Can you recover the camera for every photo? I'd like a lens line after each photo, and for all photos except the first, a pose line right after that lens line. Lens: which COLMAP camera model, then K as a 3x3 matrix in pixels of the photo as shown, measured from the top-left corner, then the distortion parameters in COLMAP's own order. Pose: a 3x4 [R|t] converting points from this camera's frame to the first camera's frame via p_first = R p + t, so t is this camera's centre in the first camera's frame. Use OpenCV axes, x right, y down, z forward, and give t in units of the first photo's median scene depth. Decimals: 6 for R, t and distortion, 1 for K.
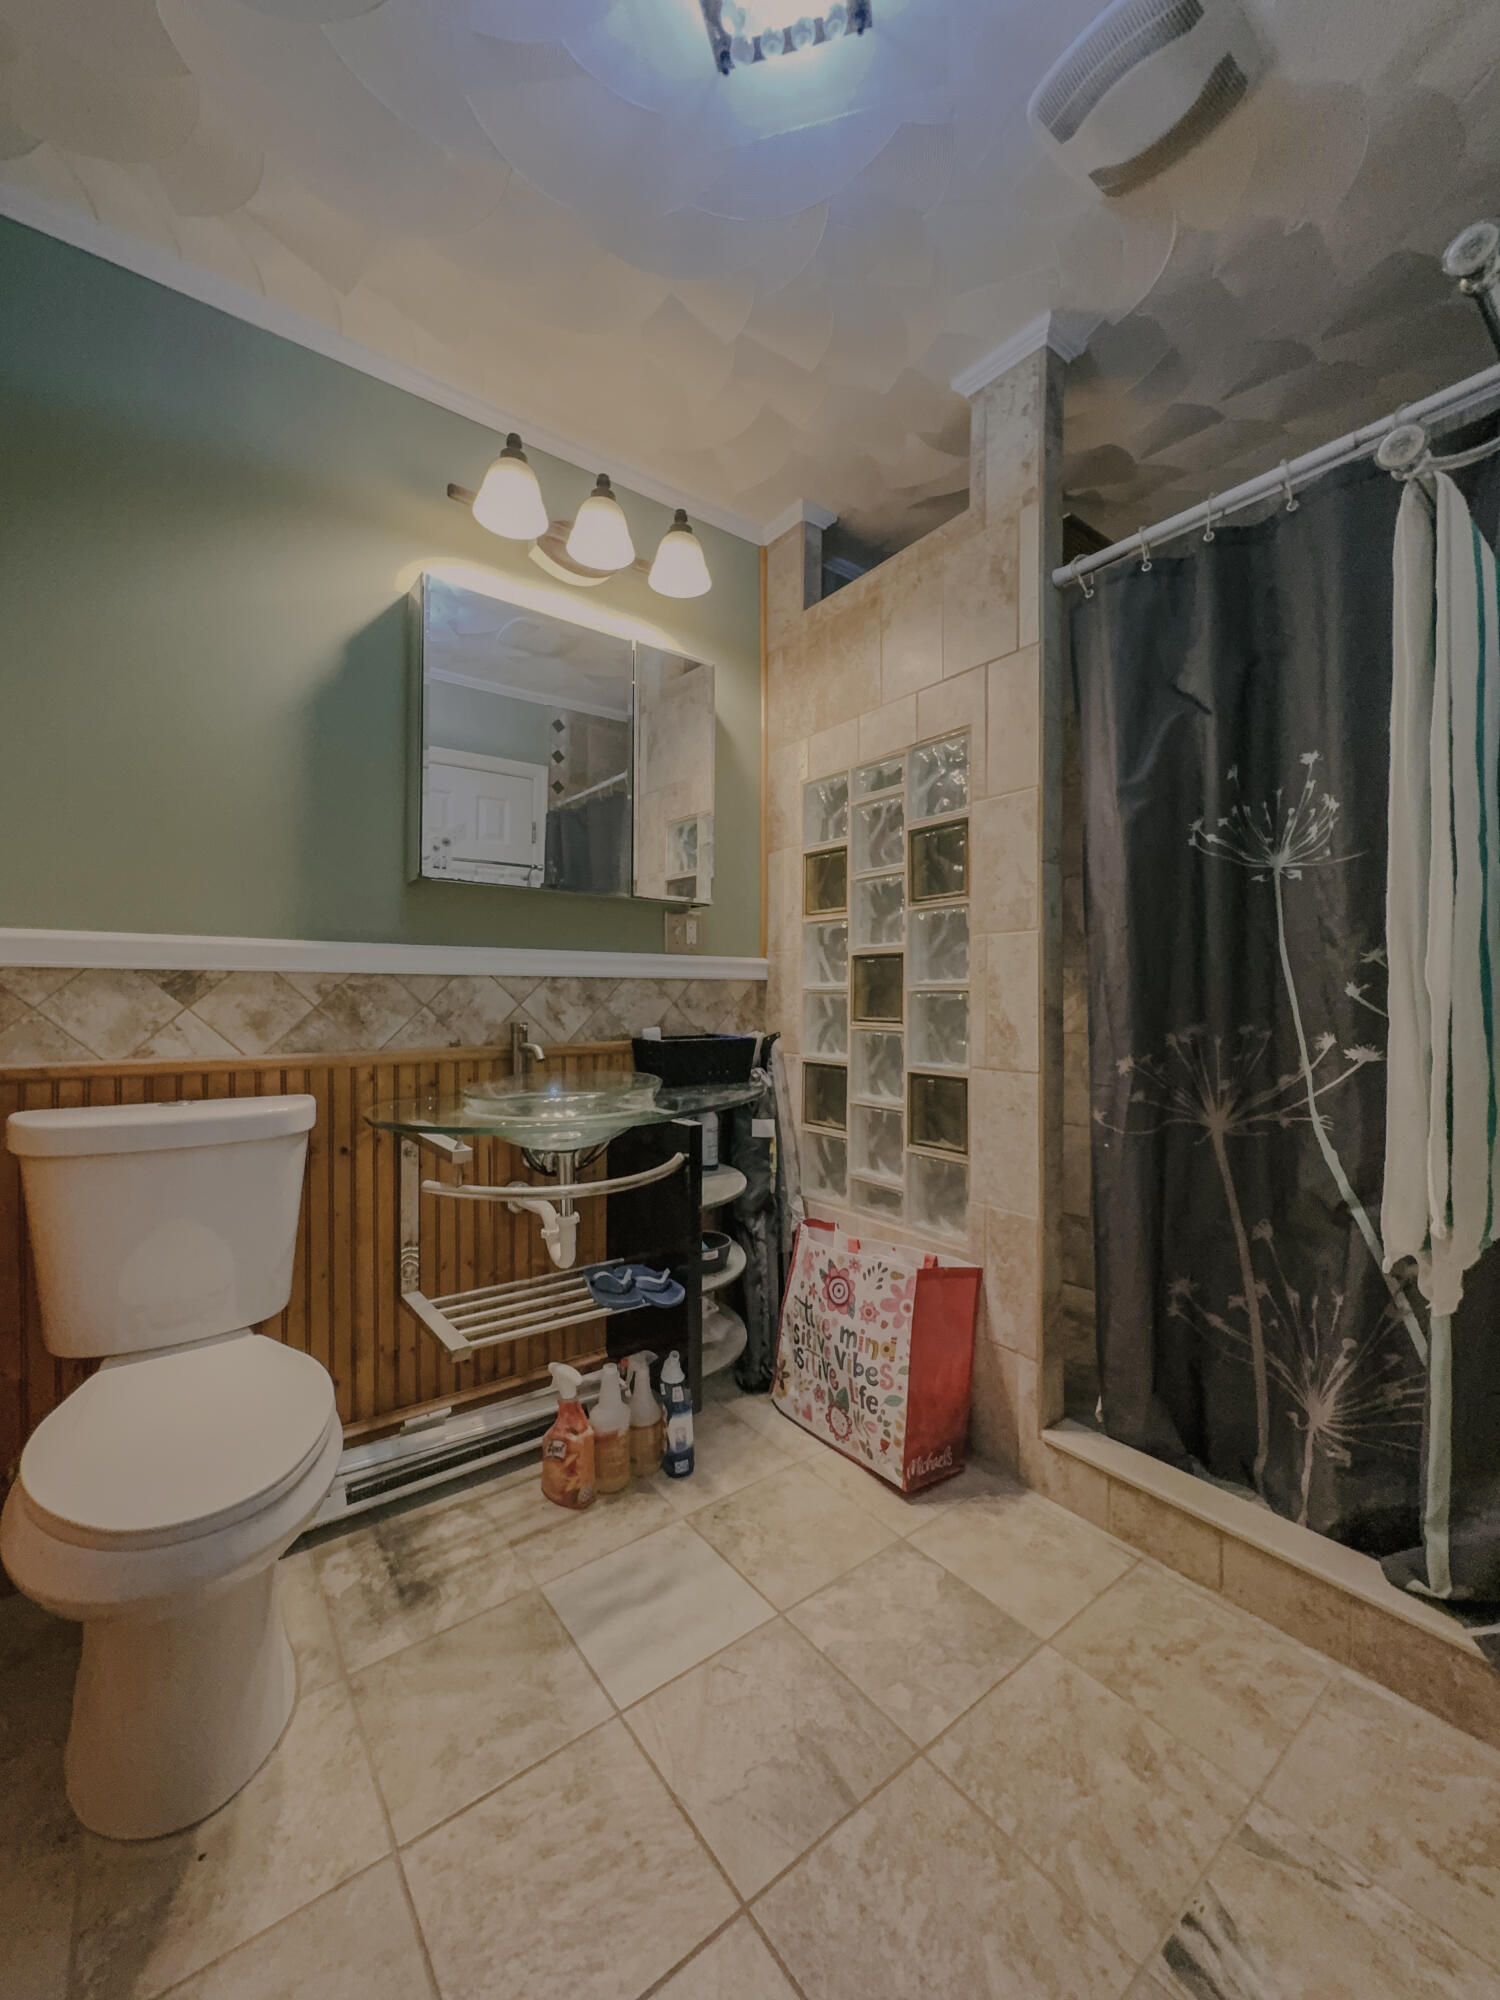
lens RADIAL K [[792.4, 0, 750.0], [0, 792.4, 1000.0], [0, 0, 1]] dist [0.000200, -0.000212]
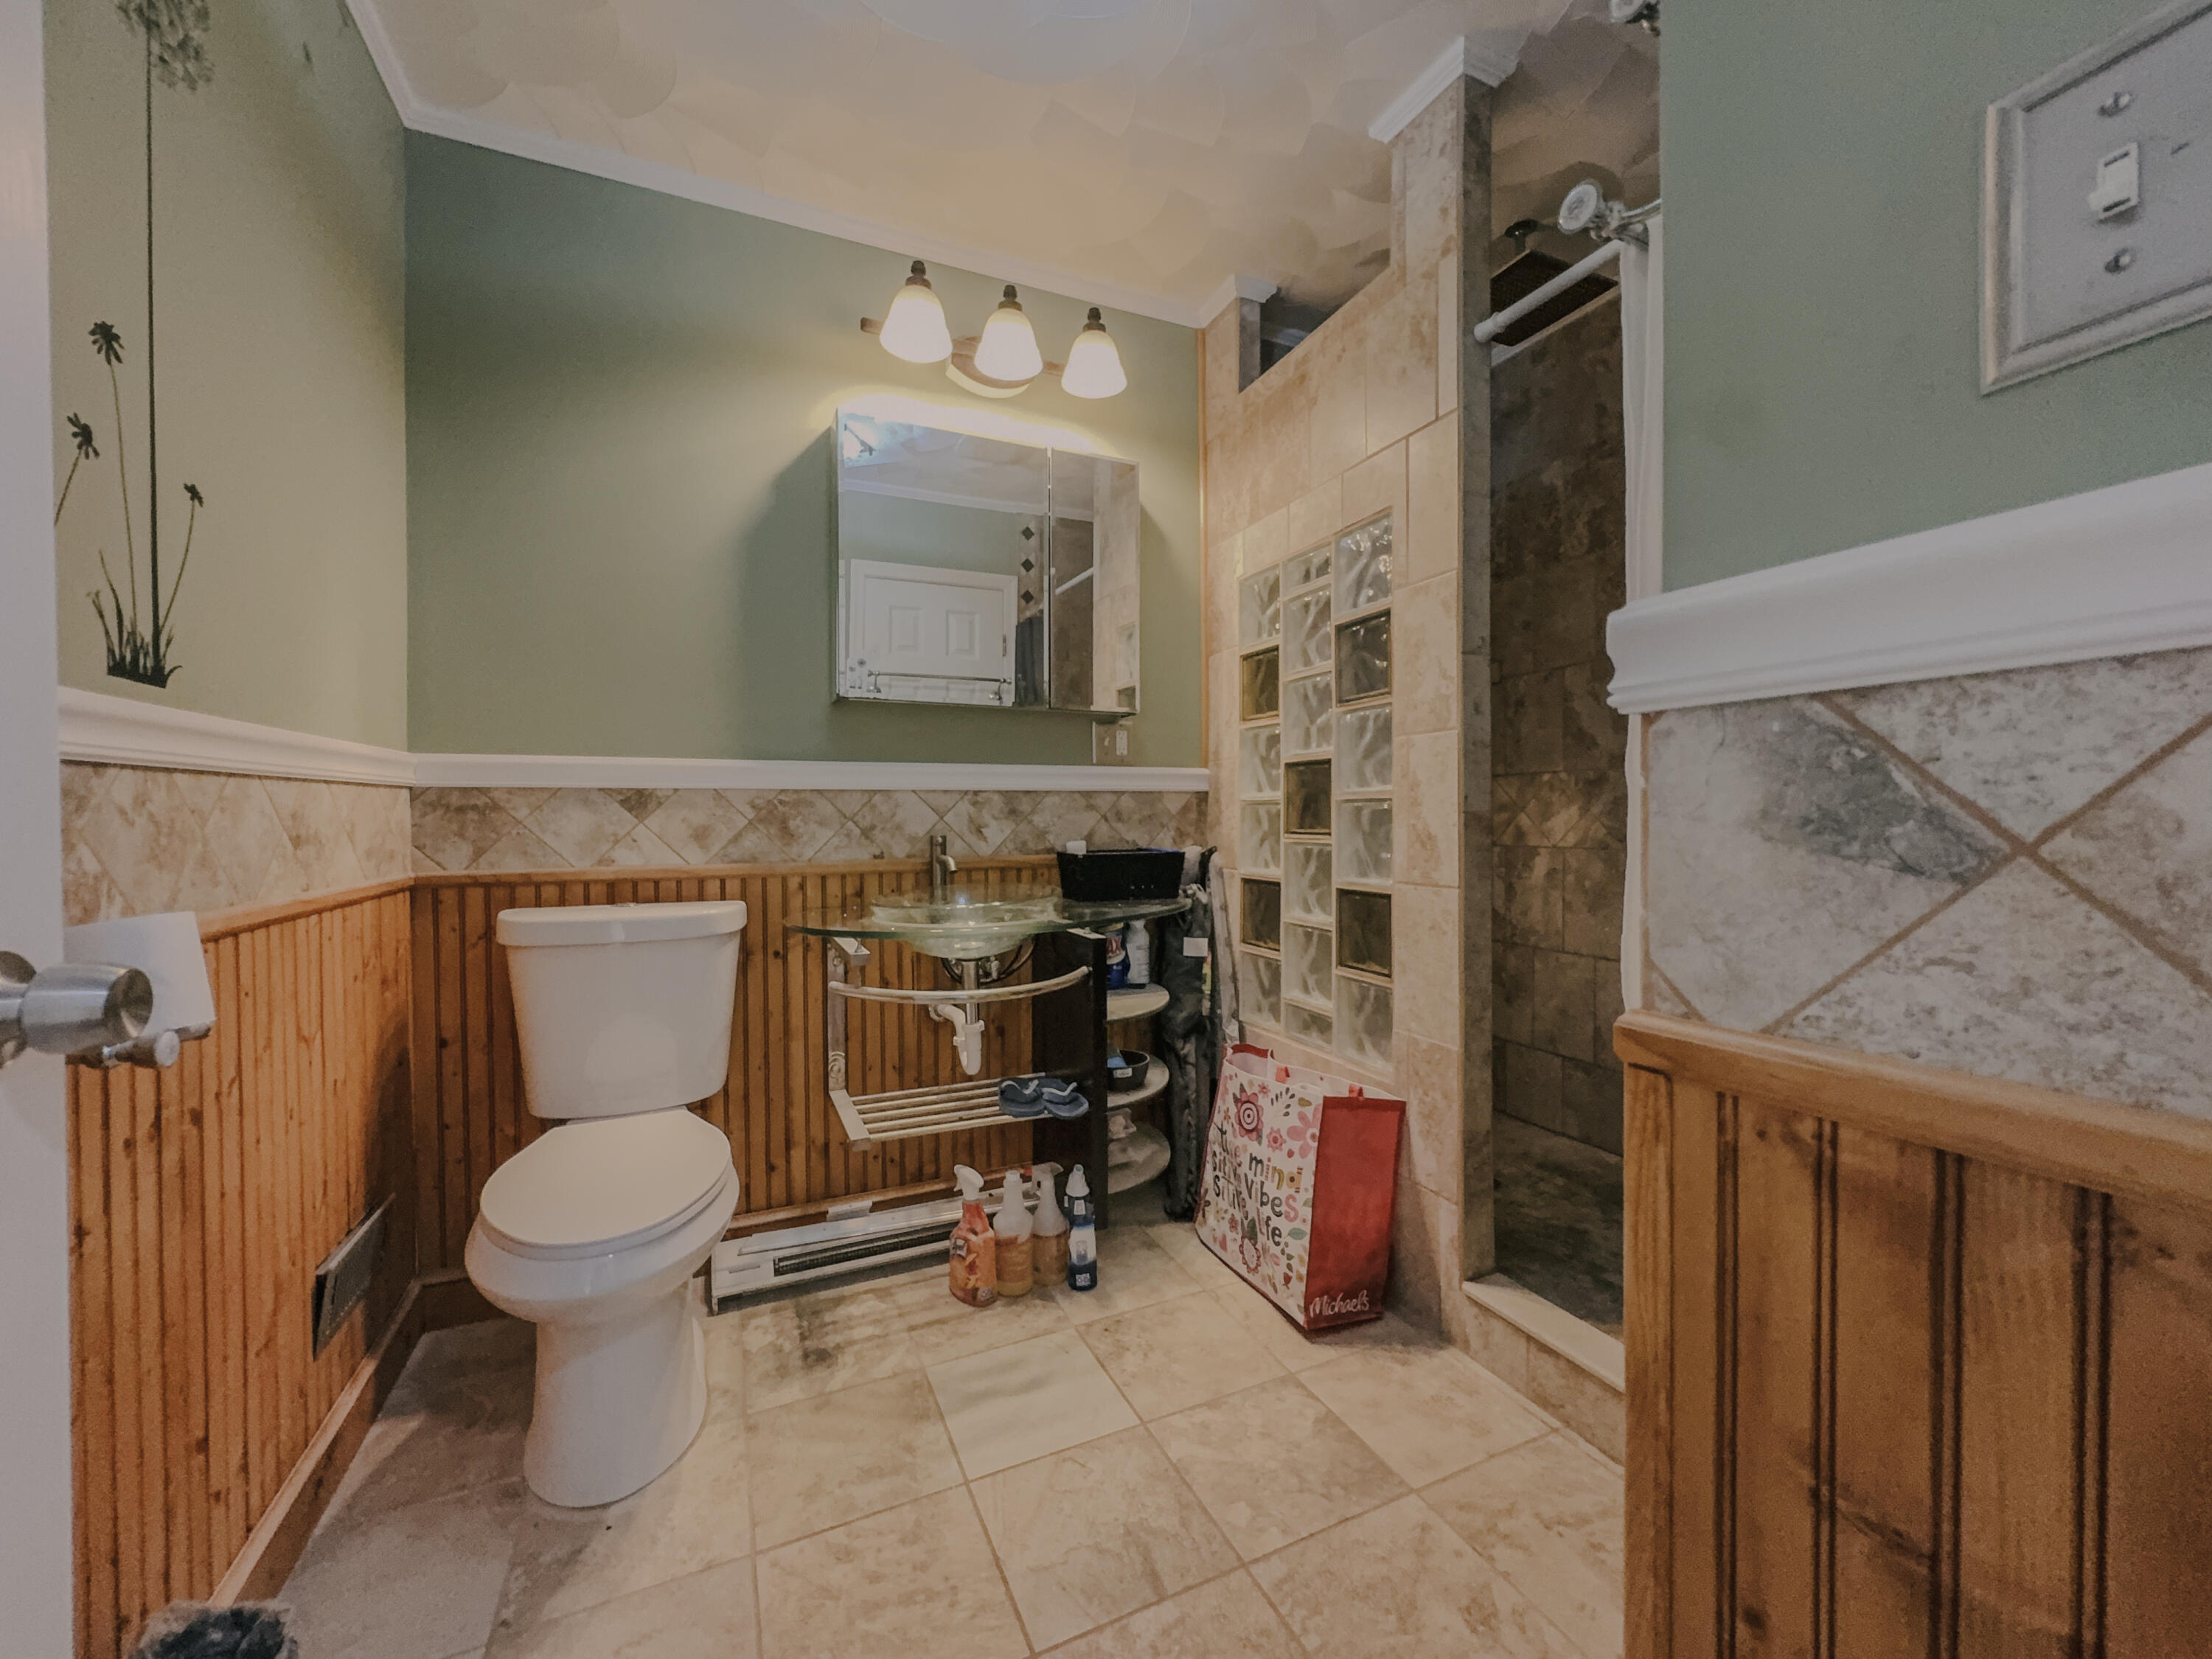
lens RADIAL K [[876.4, 0, 1106.0], [0, 876.4, 829.5], [0, 0, 1]] dist [0.000200, -0.000212]
pose [[0.974847, -0.005524, -0.222808, 0.189219], [0.008000, 0.999916, 0.010212, 0.011916], [0.222733, -0.011737, 0.974809, -0.060264]]
